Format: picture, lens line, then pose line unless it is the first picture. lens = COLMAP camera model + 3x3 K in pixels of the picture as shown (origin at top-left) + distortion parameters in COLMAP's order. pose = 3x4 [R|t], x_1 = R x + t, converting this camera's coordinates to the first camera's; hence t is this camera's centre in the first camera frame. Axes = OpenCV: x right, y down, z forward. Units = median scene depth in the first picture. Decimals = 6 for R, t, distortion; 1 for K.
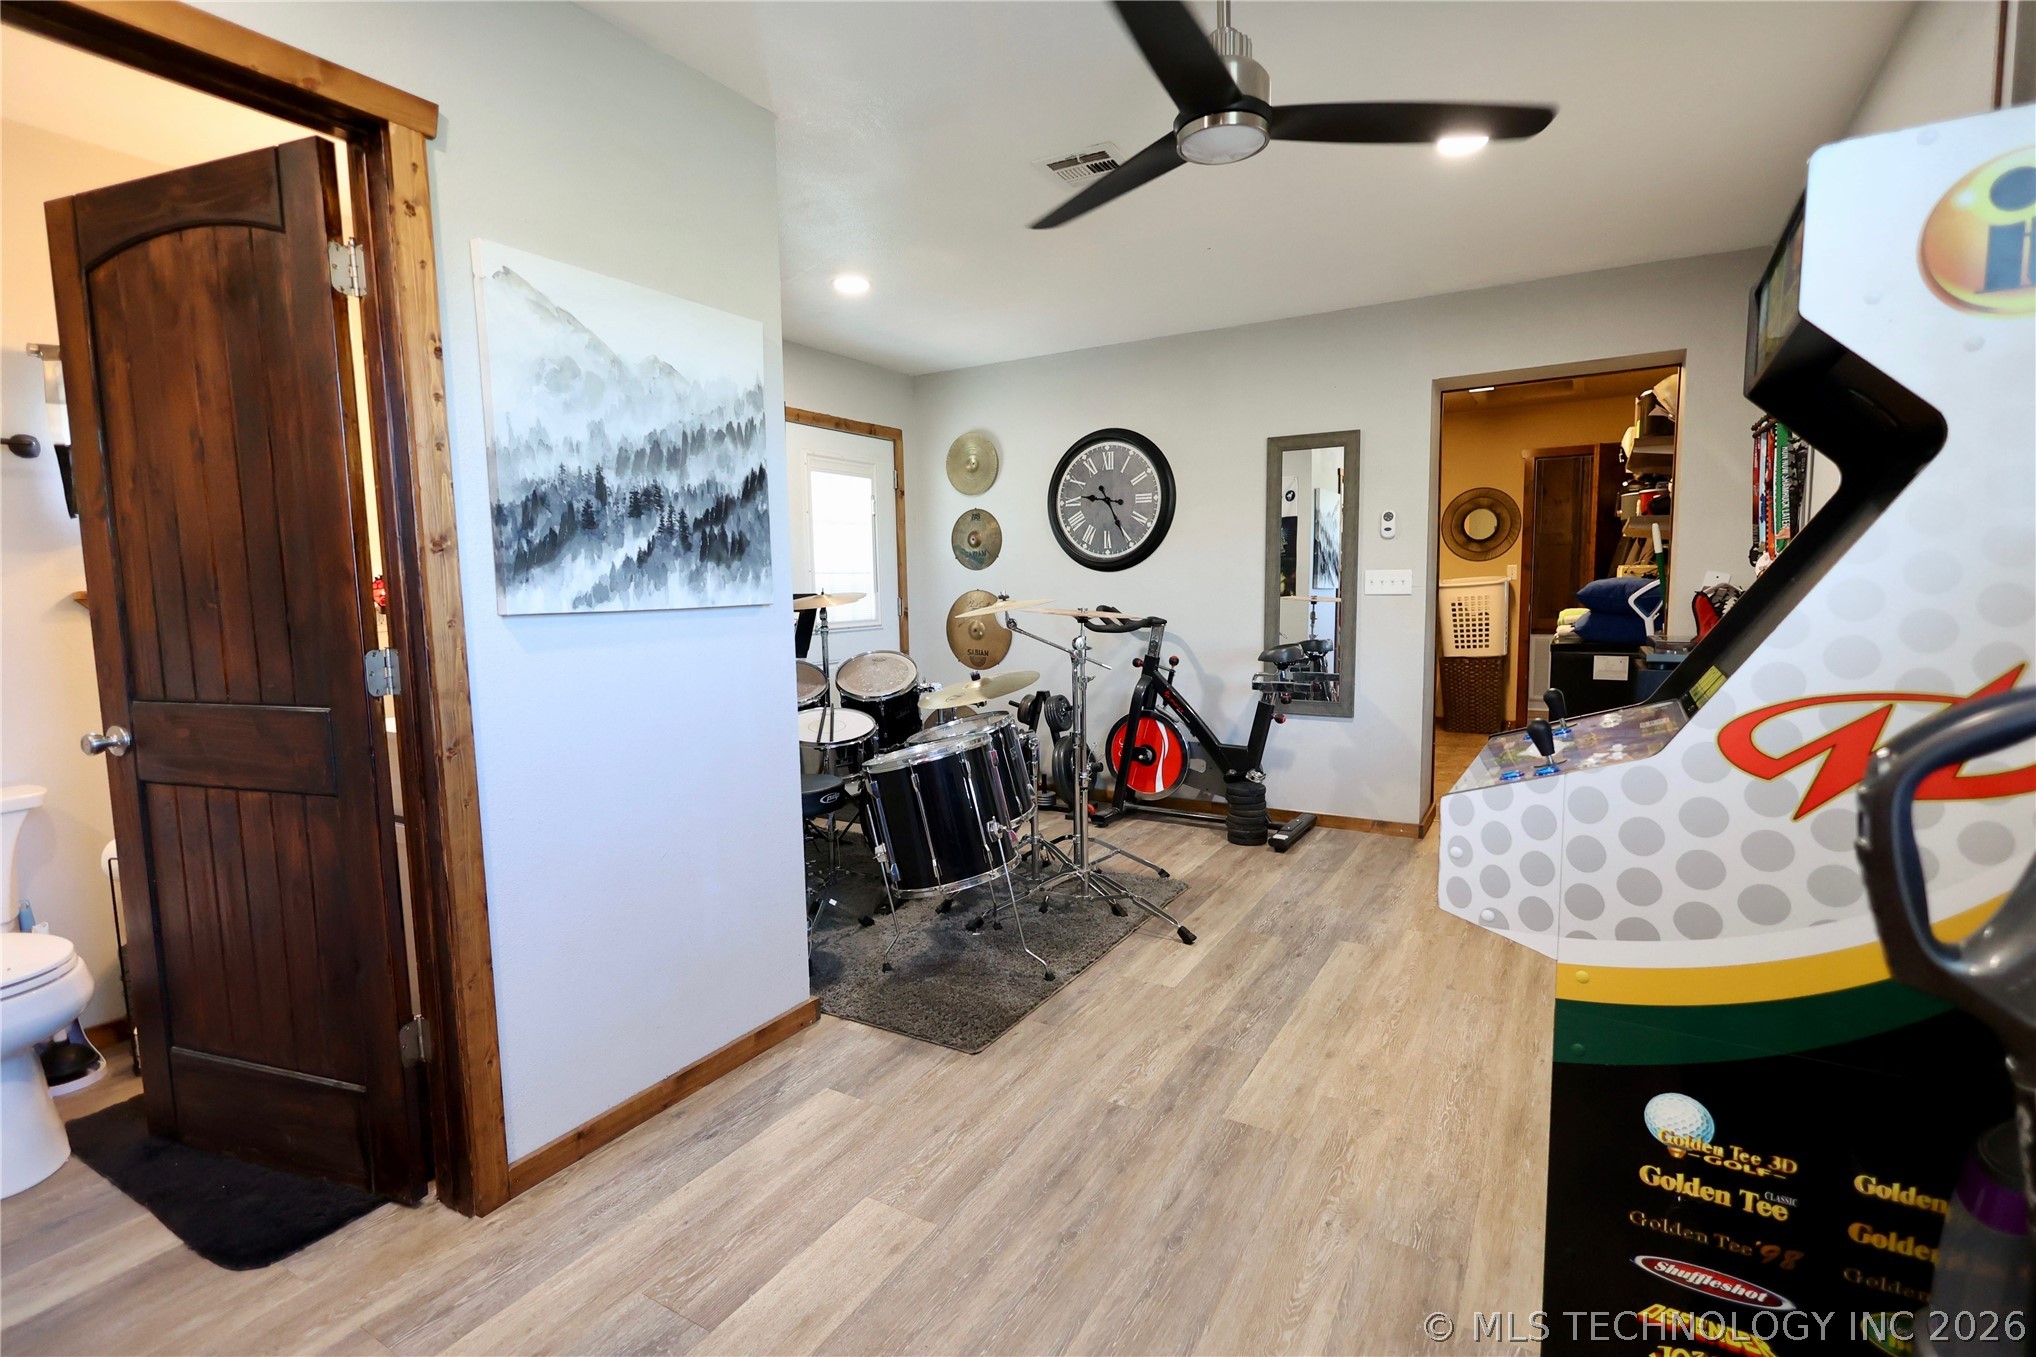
lens RADIAL K [[946.7, 0, 1020.0], [0, 946.7, 679.7], [0, 0, 1]] dist [0.000668, -0.000129]
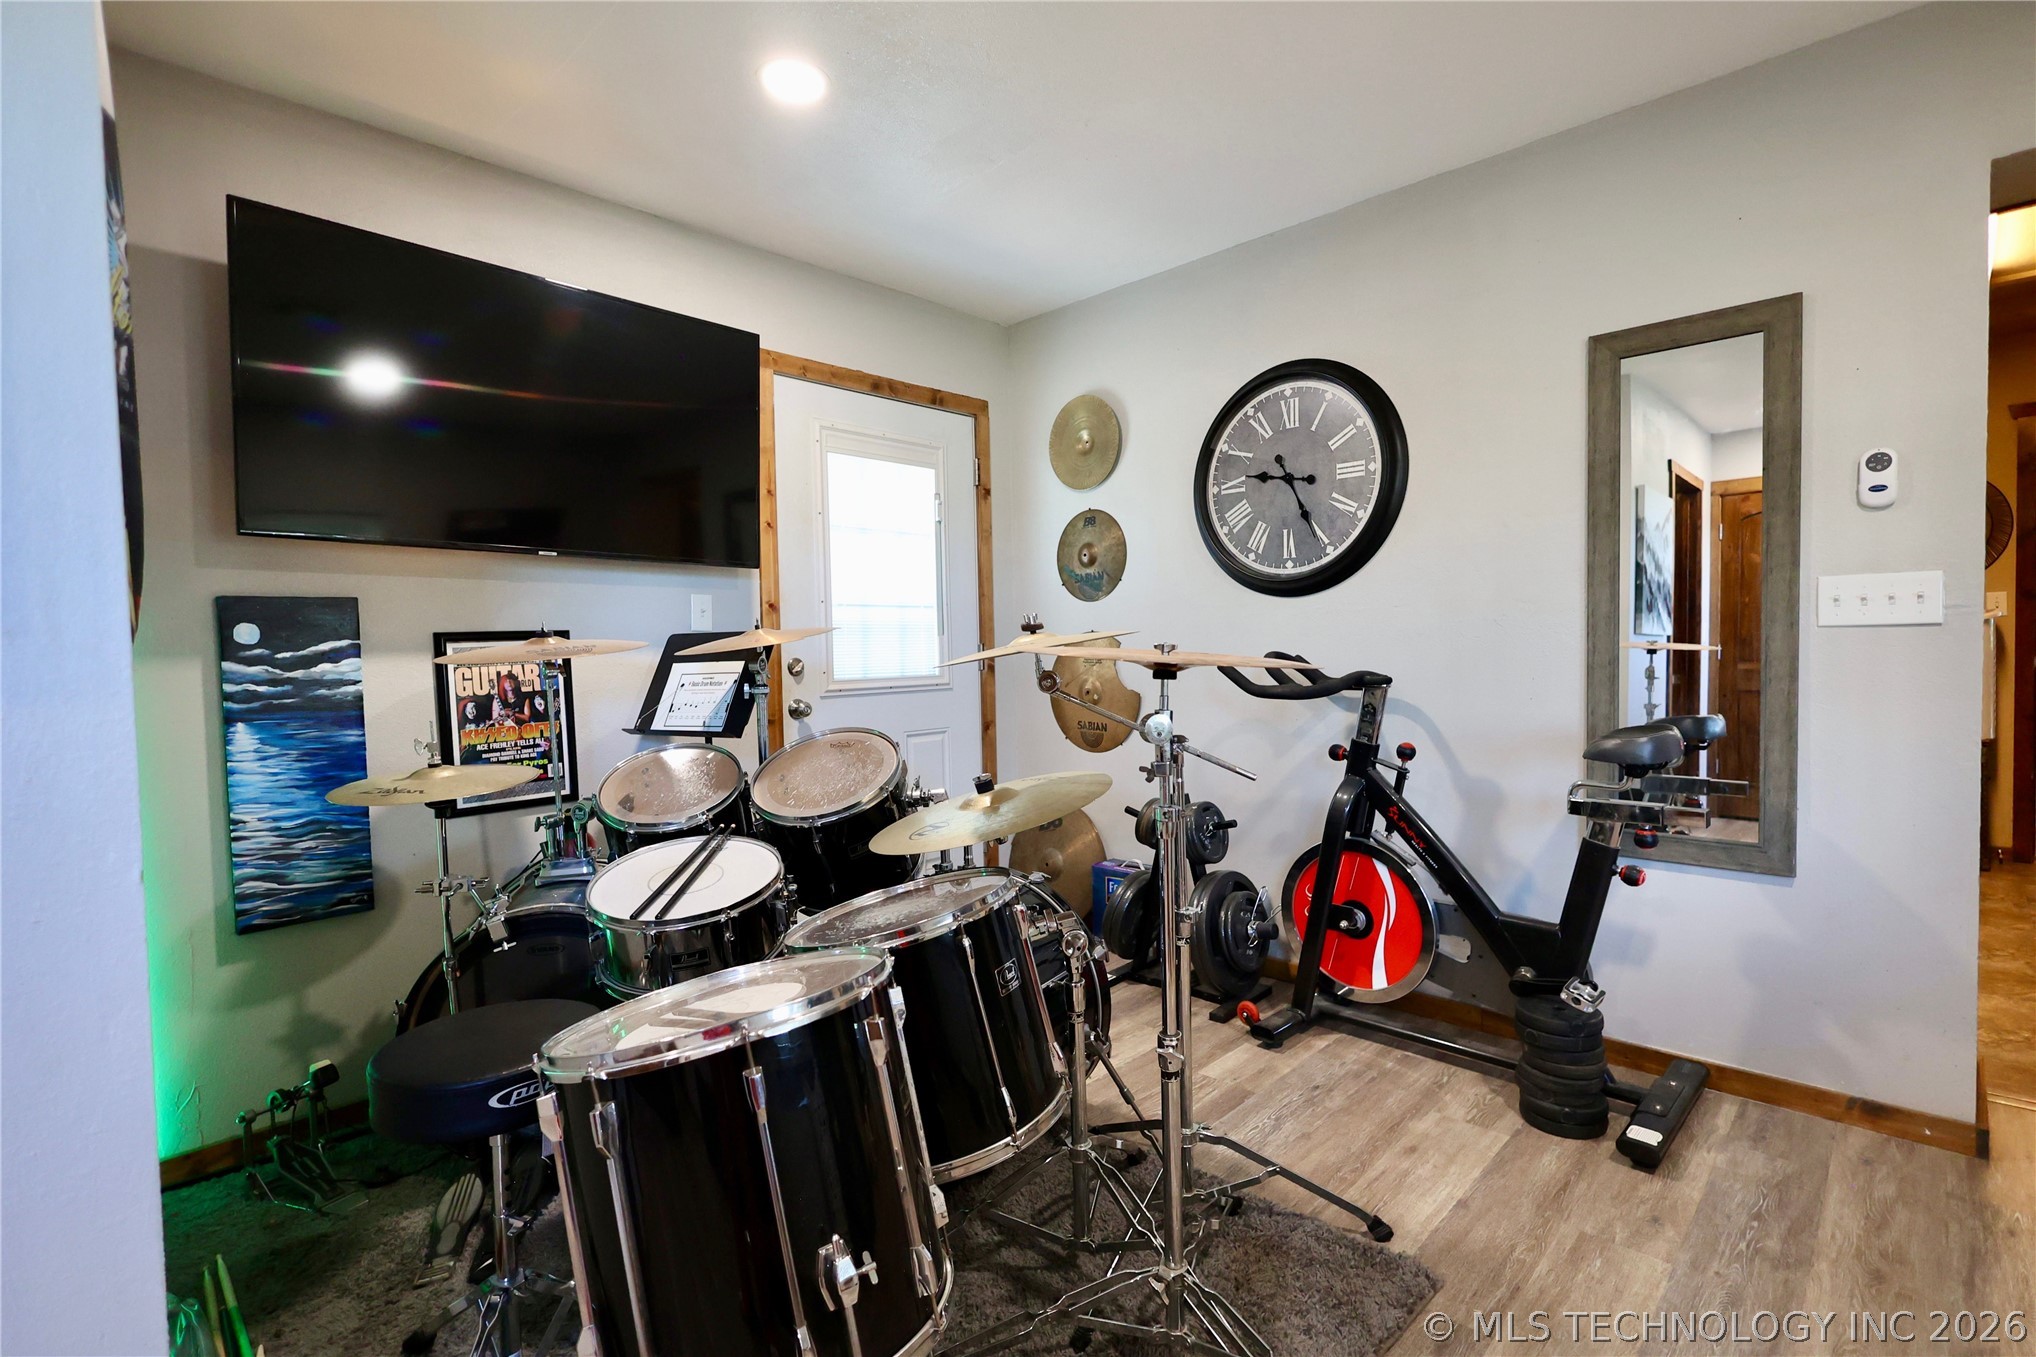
lens RADIAL K [[946.7, 0, 1036.0], [0, 946.7, 677.6], [0, 0, 1]] dist [0.000668, -0.000129]
pose [[0.974622, 0.005060, -0.223800, 0.078612], [-0.020167, 0.997664, -0.065265, -0.023077], [0.222947, 0.068122, 0.972447, 0.428699]]
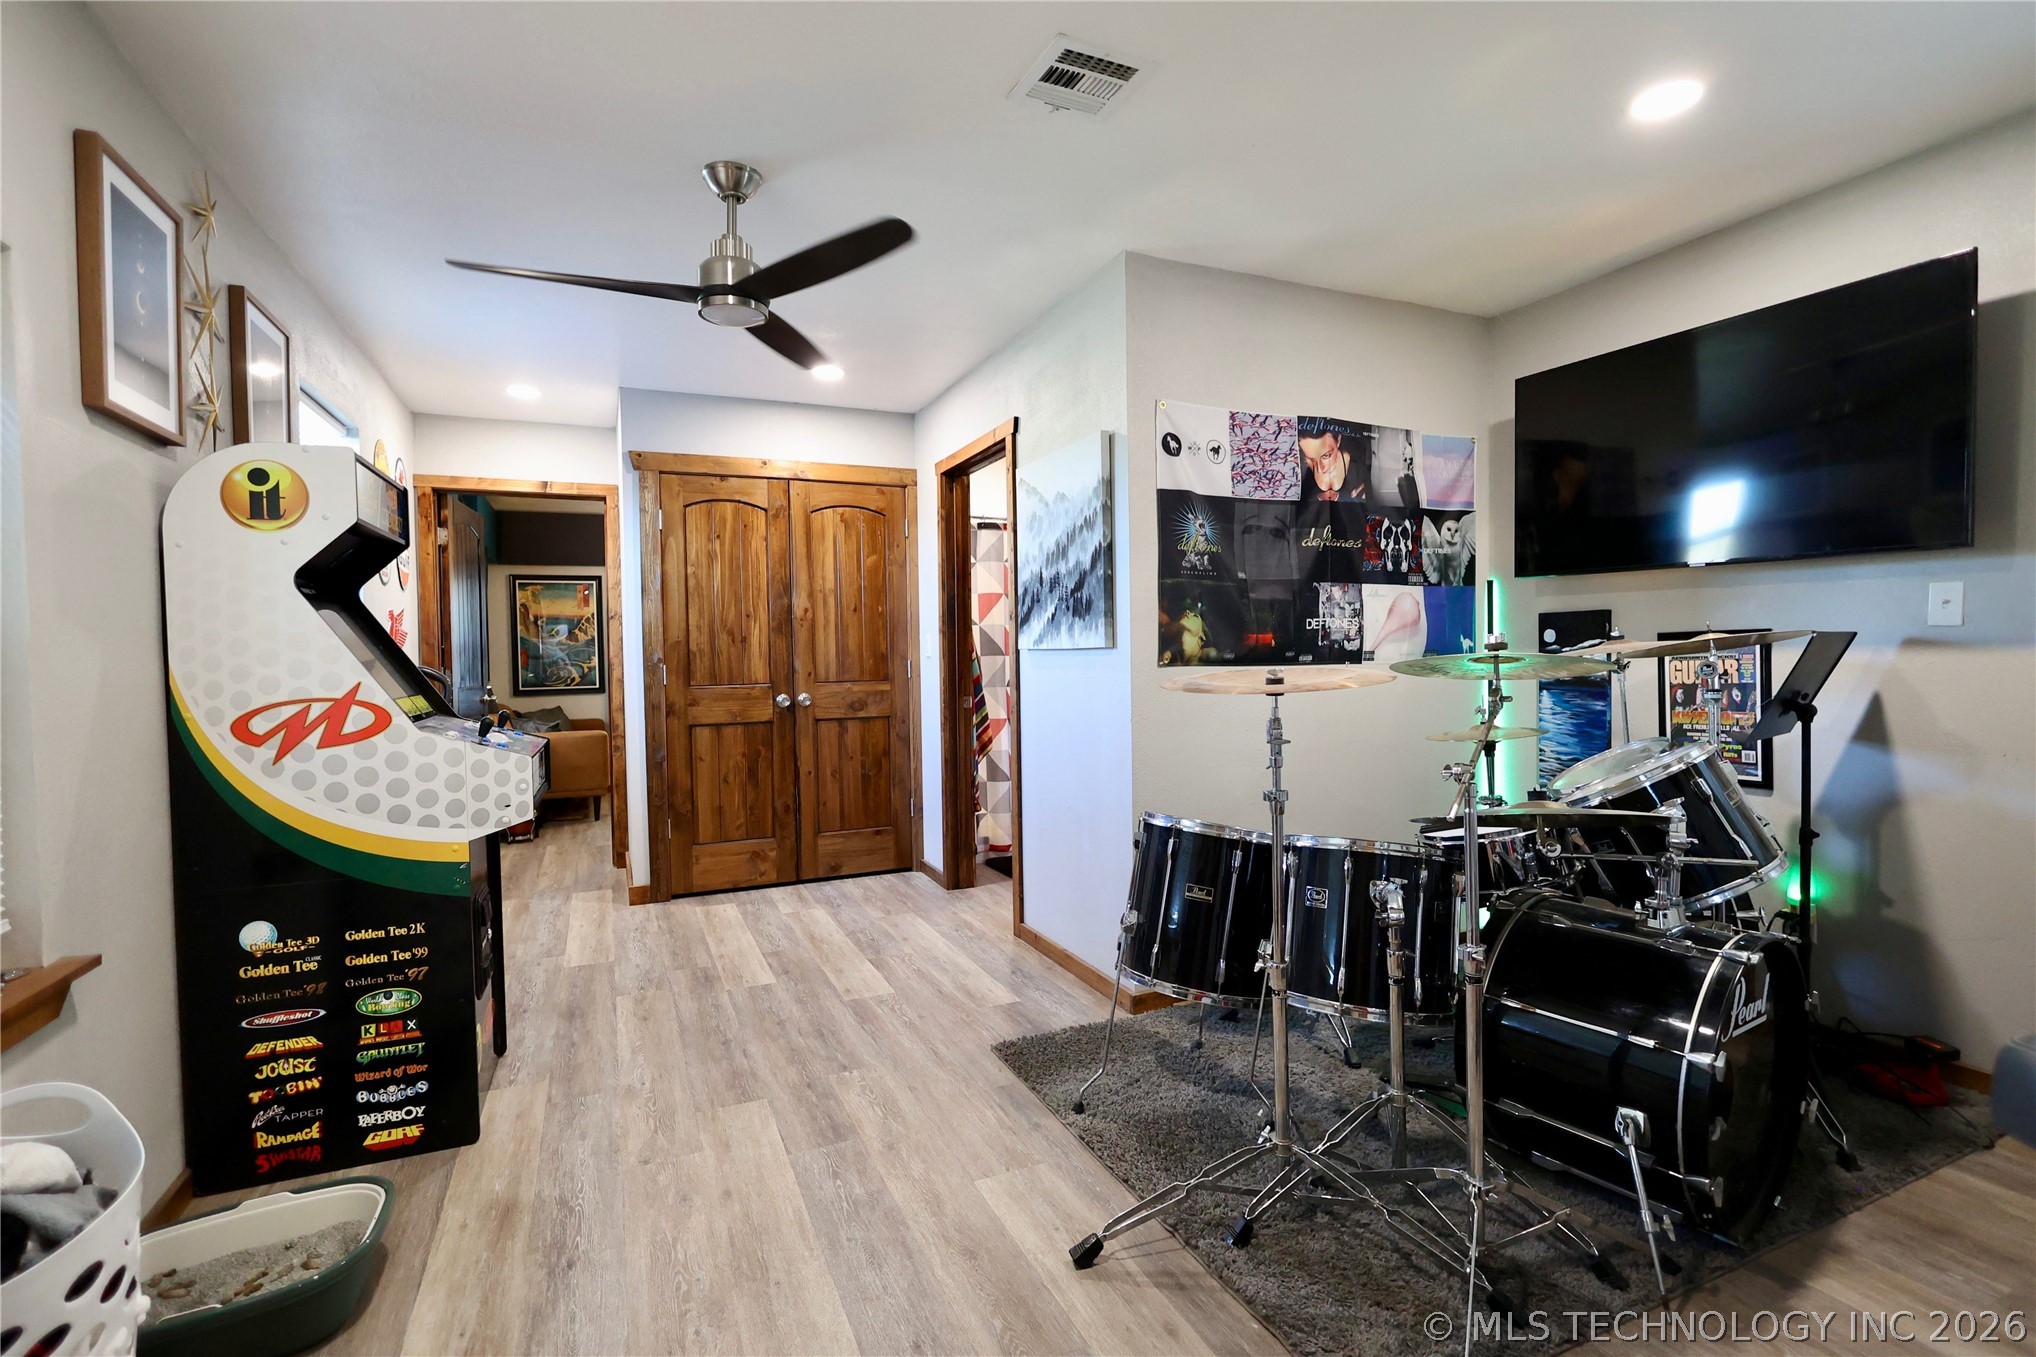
lens RADIAL K [[946.7, 0, 1029.6], [0, 946.7, 669.5], [0, 0, 1]] dist [0.000668, -0.000129]
pose [[-0.571791, 0.046638, -0.819073, 0.448179], [-0.055520, 0.993894, 0.095351, -0.088712], [0.818519, 0.099996, -0.565710, 0.877140]]
